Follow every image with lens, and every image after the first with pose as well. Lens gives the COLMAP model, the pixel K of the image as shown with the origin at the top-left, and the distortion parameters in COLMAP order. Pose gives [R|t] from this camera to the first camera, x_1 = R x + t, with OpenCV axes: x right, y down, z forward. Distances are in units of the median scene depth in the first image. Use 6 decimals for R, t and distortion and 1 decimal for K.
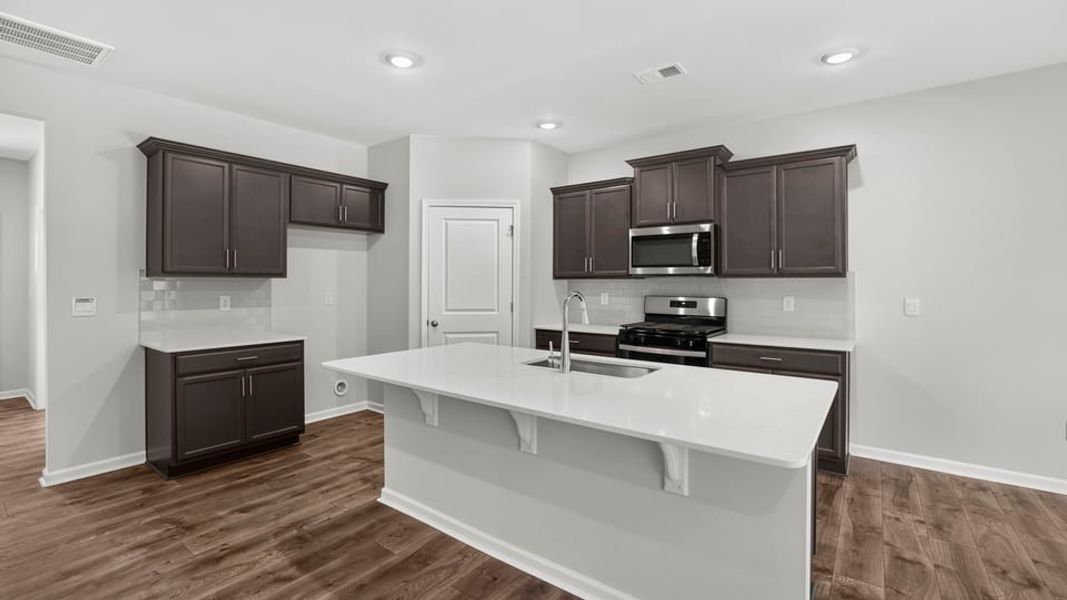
lens RADIAL K [[465.7, 0, 513.7], [0, 465.7, 286.0], [0, 0, 1]] dist [-0.041205, 0.013359]
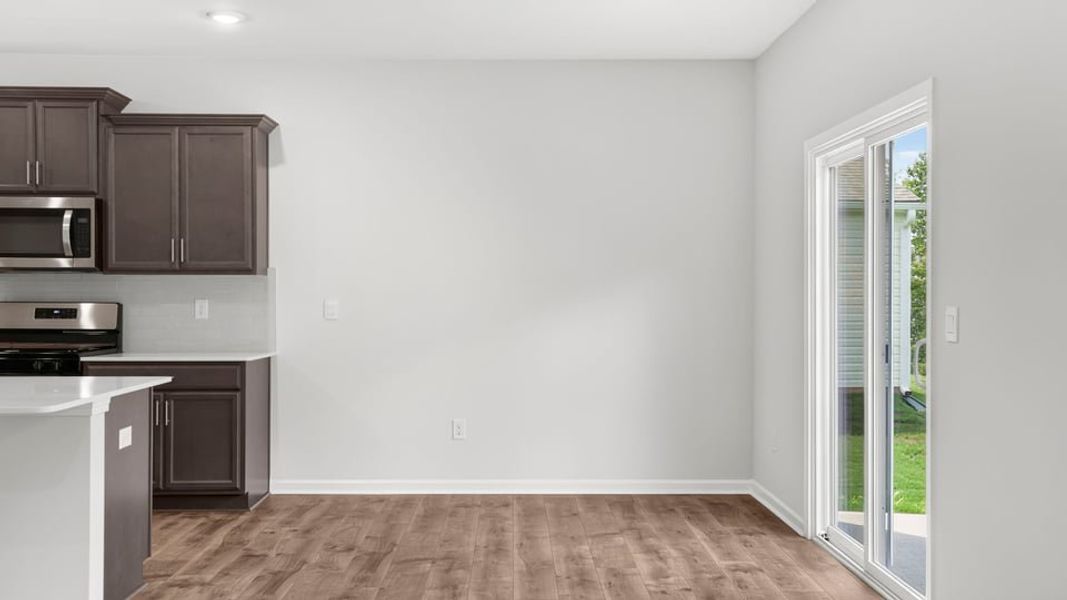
lens RADIAL K [[1031.3, 0, 533.5], [0, 1031.3, 300.0], [0, 0, 1]] dist [0.061350, -0.013355]
pose [[0.774806, -0.003796, 0.632187, -0.063682], [0.002578, 0.999993, 0.002845, 0.021140], [-0.632194, -0.000574, 0.774810, -0.712856]]
